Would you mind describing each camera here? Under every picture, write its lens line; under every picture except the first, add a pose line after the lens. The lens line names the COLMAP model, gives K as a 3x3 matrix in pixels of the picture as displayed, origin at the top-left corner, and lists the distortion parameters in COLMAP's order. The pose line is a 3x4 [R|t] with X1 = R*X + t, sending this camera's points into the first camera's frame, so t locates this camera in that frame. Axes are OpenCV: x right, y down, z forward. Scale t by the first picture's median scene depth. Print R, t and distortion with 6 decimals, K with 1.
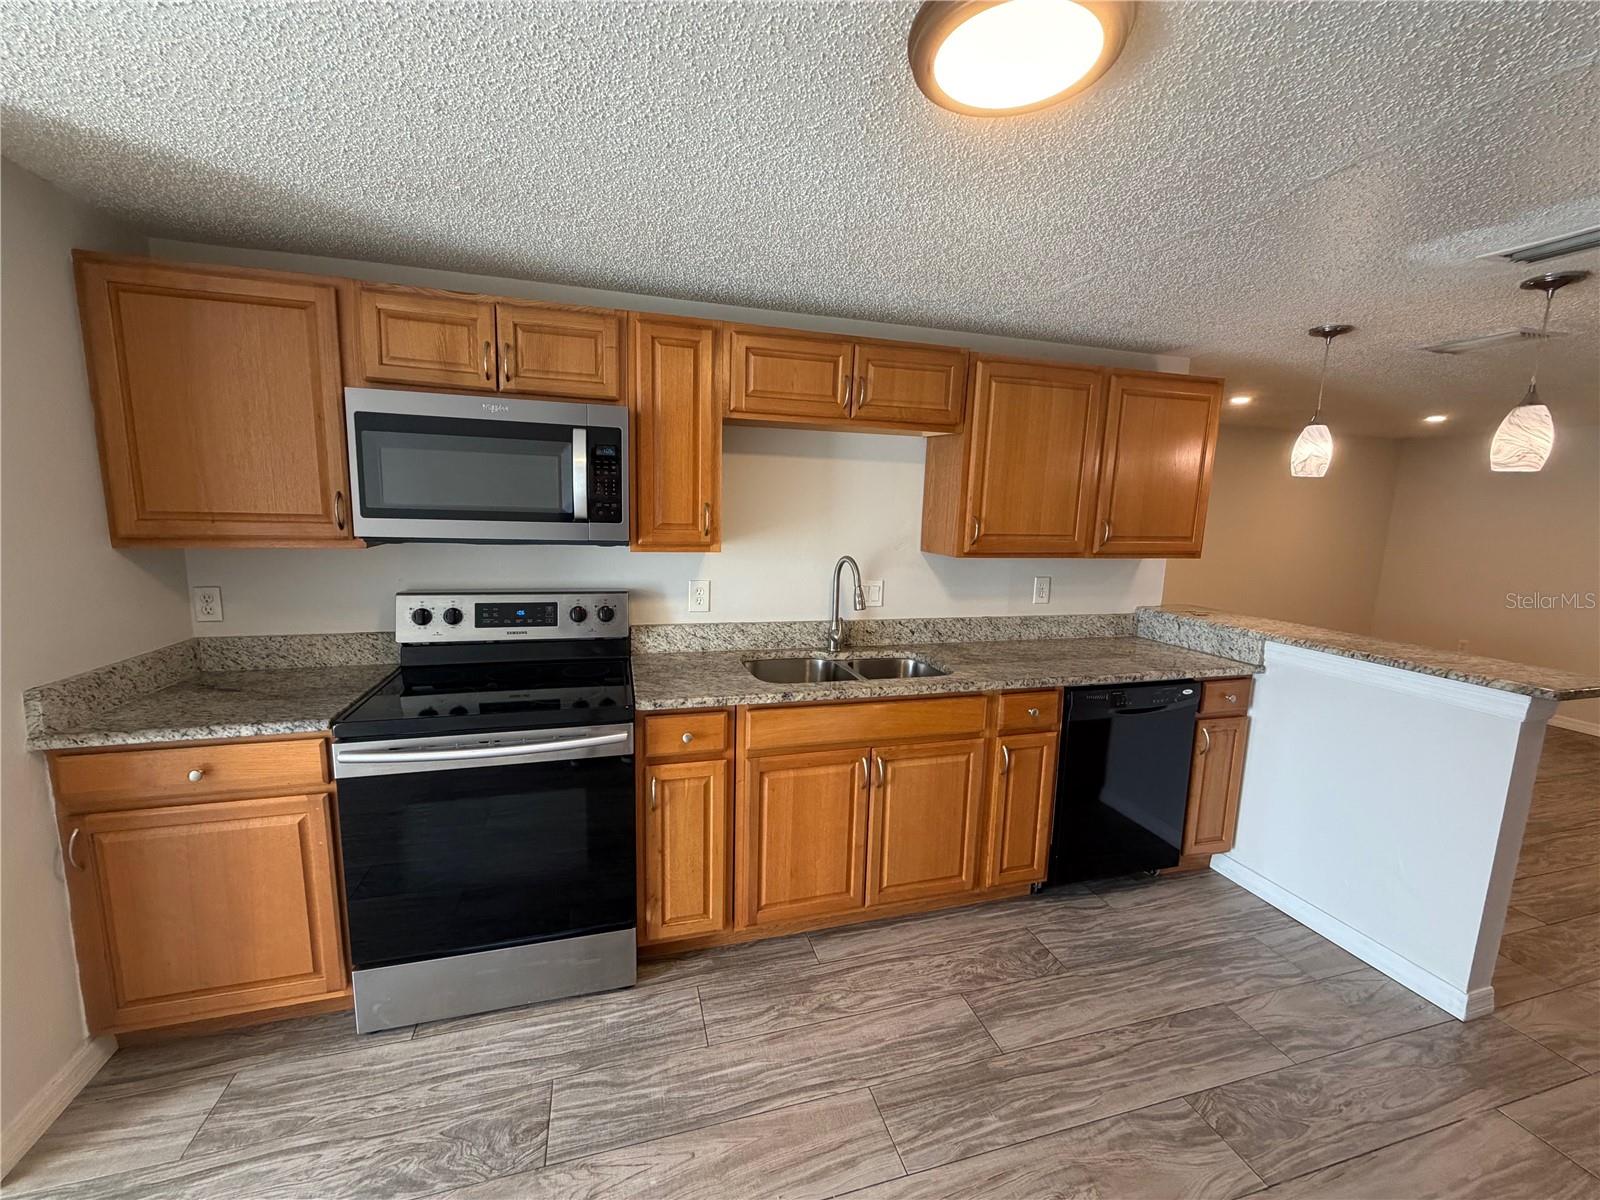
lens RADIAL K [[636.5, 0, 797.4], [0, 636.5, 600.2], [0, 0, 1]] dist [0.000272, 0.000113]
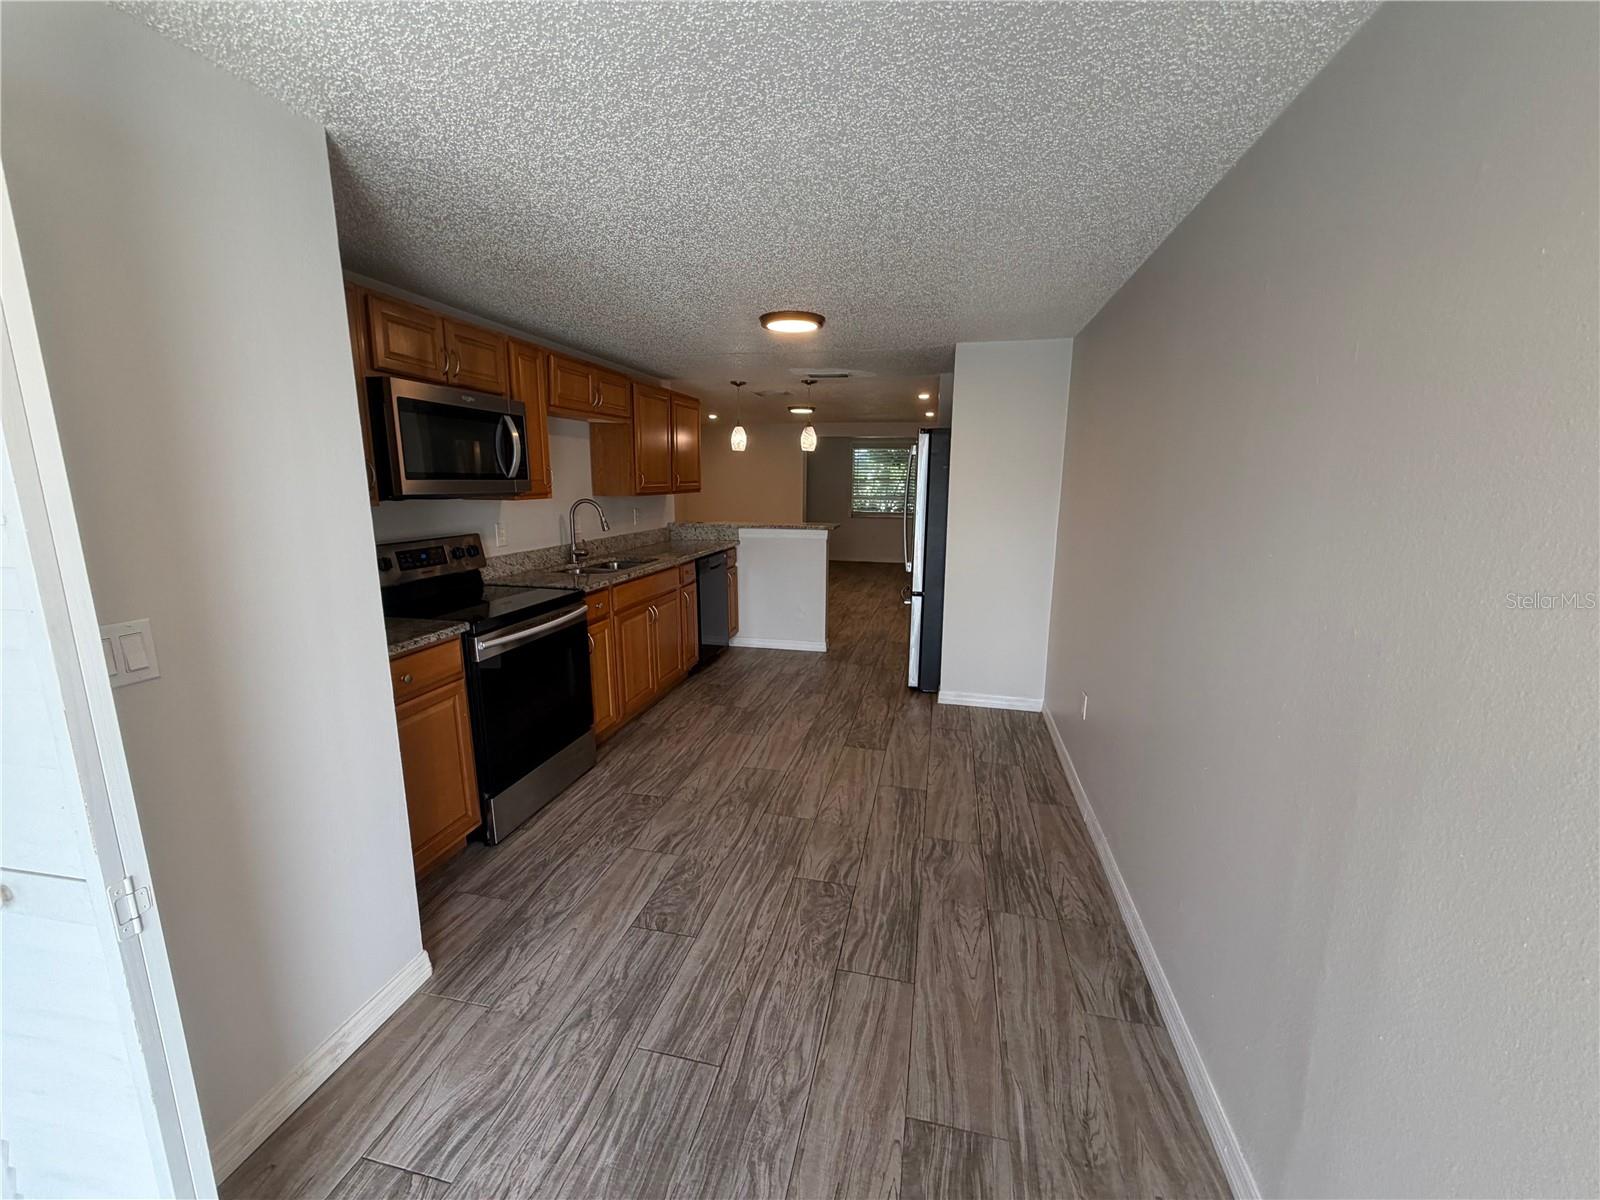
lens RADIAL K [[636.5, 0, 800.0], [0, 636.5, 599.0], [0, 0, 1]] dist [0.000272, 0.000113]
pose [[0.484429, -0.189968, 0.853956, -1.390874], [0.139488, 0.980423, 0.138973, 0.037770], [-0.863639, 0.051795, 0.501444, -0.312307]]
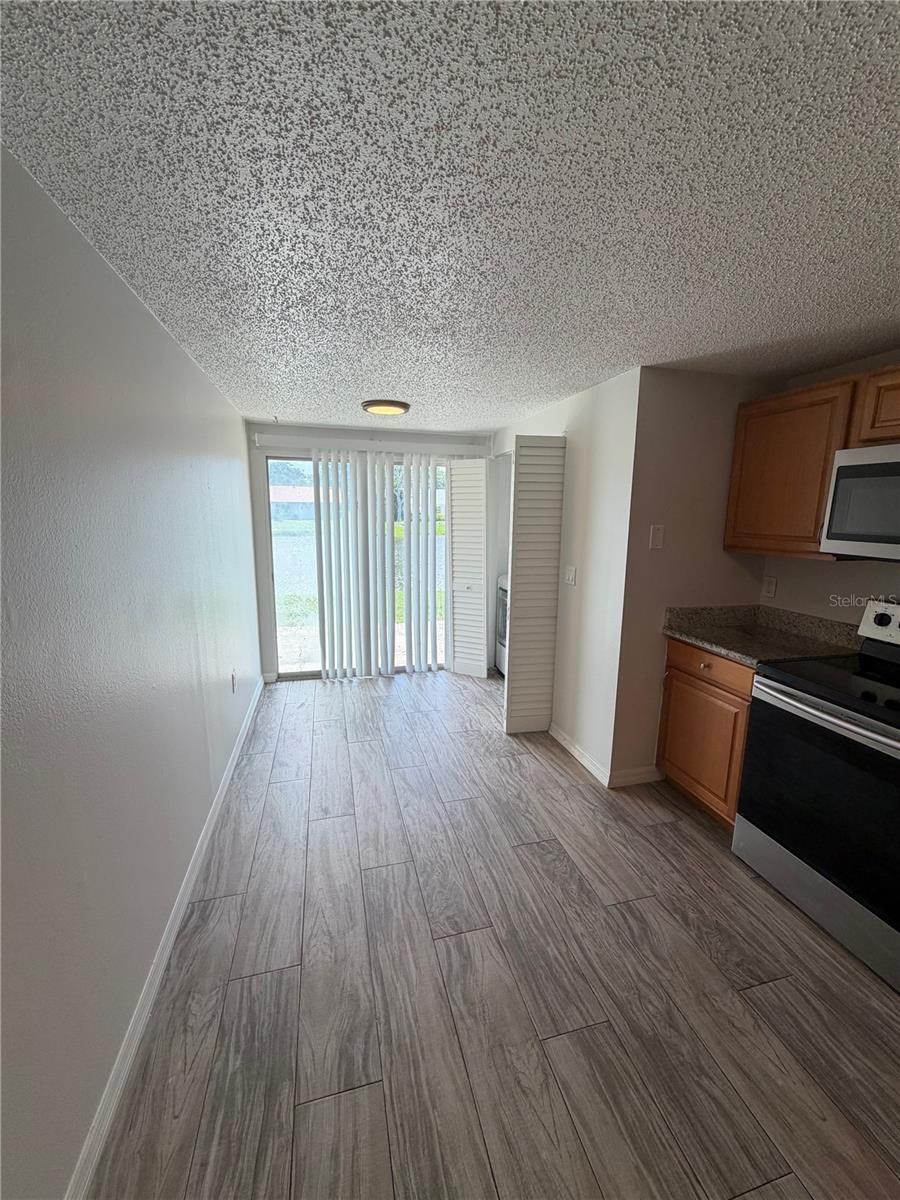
lens RADIAL K [[477.4, 0, 446.9], [0, 477.4, 596.1], [0, 0, 1]] dist [0.000272, 0.000113]
pose [[-0.034810, 0.147950, -0.988382, 0.431025], [-0.163714, 0.974777, 0.151680, -0.025337], [0.985893, 0.167092, -0.009710, 0.167304]]
